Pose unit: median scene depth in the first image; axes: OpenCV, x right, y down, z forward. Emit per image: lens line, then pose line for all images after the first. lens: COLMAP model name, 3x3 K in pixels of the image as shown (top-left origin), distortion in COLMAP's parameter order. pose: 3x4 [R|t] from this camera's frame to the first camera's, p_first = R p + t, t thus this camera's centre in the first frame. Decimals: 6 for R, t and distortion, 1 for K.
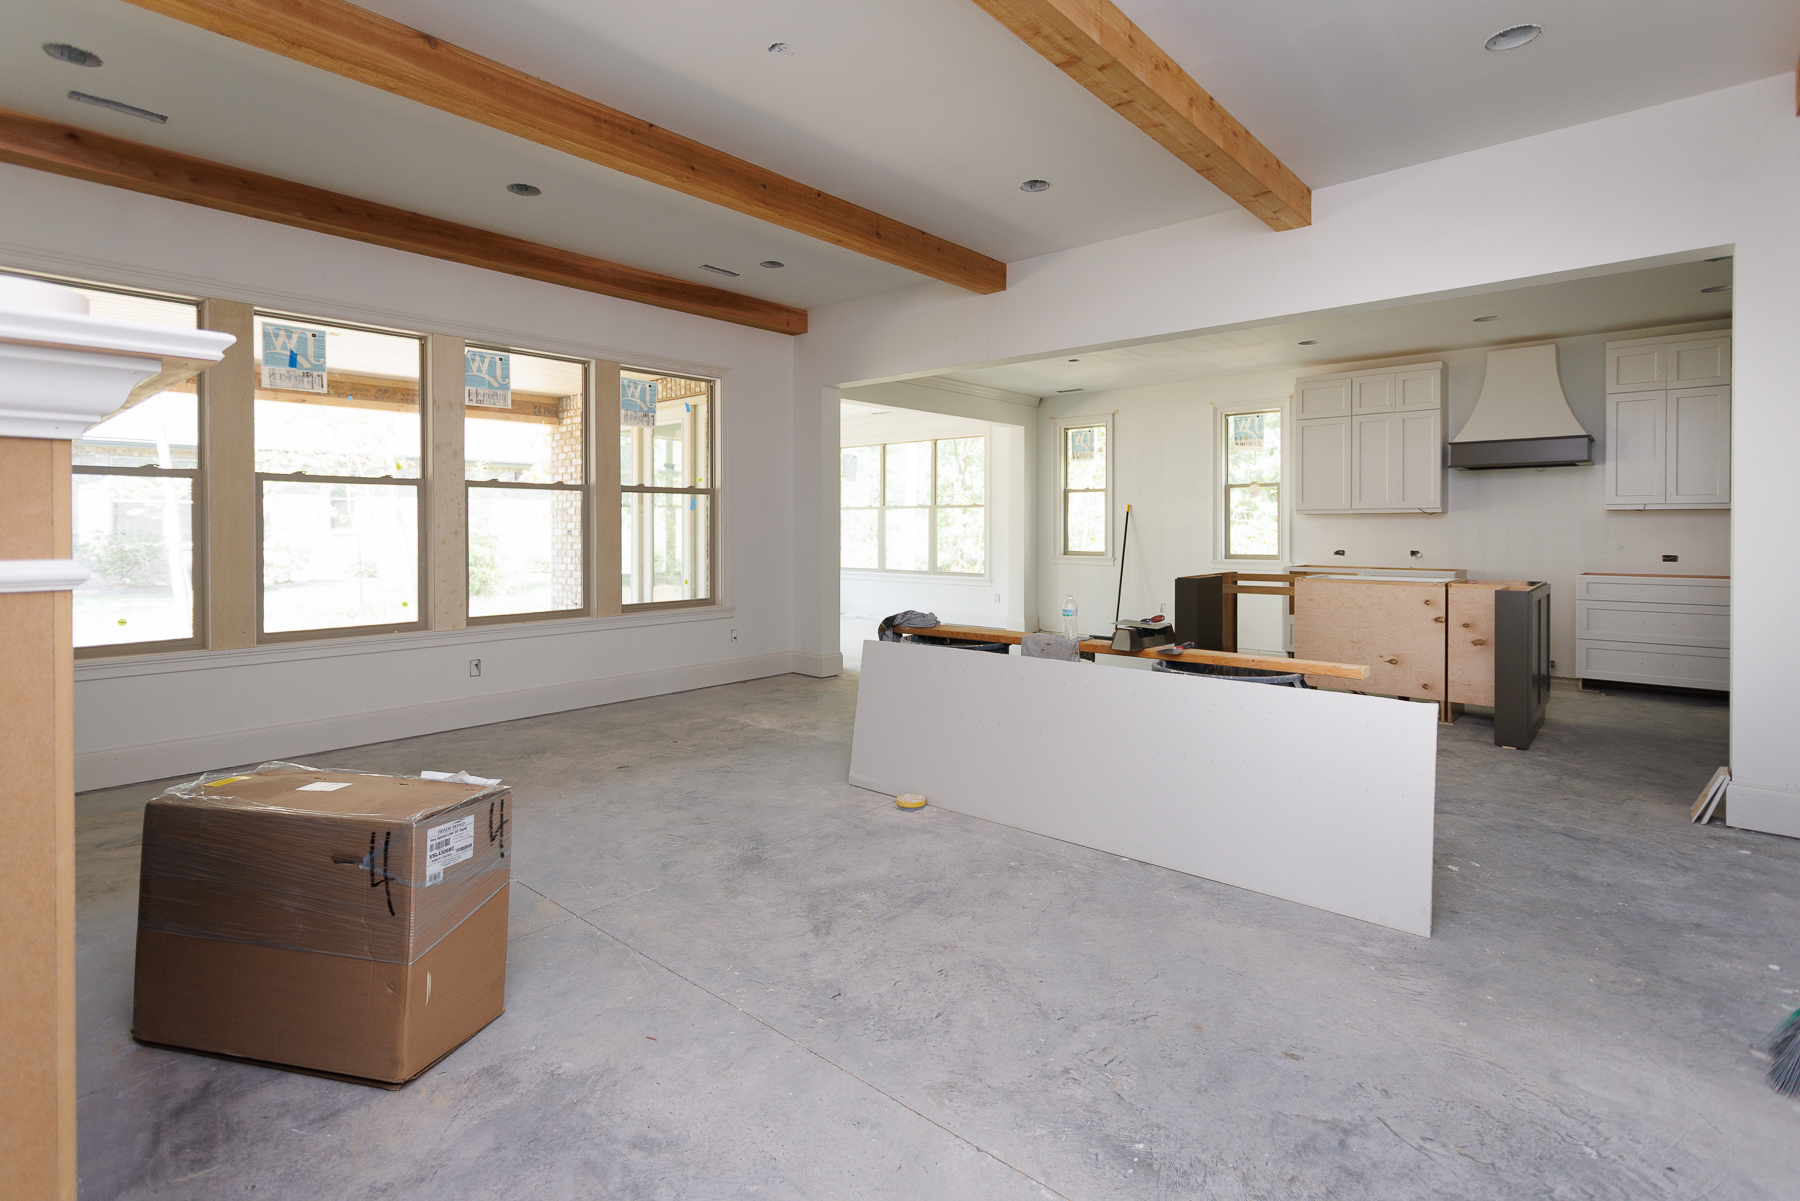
lens RADIAL K [[875.1, 0, 888.3], [0, 875.1, 526.0], [0, 0, 1]] dist [0.005566, 0.000649]
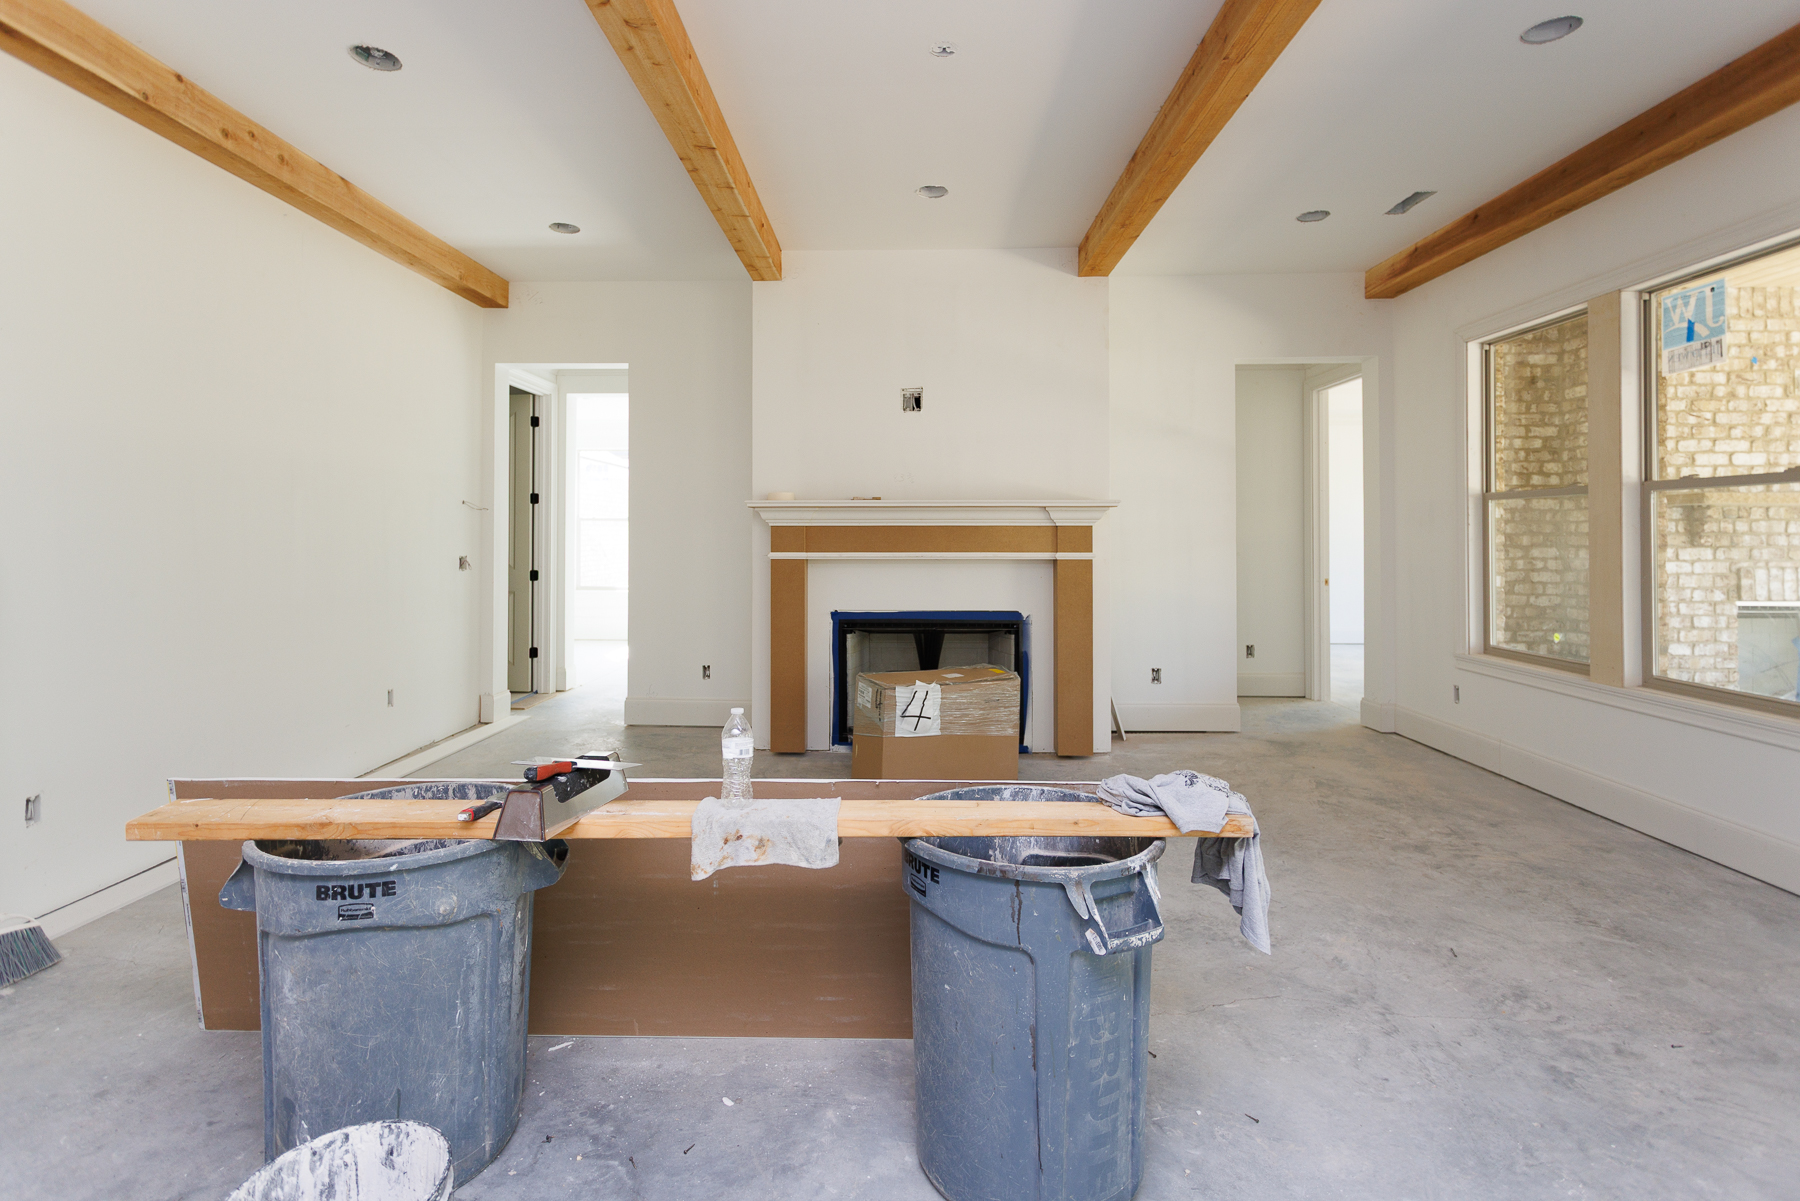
lens RADIAL K [[875.1, 0, 869.0], [0, 875.1, 530.9], [0, 0, 1]] dist [0.005566, 0.000649]
pose [[-0.773707, -0.000949, -0.633543, 0.376341], [0.003647, 0.999976, -0.005952, -0.010631], [0.633533, -0.006916, -0.773685, 1.135965]]
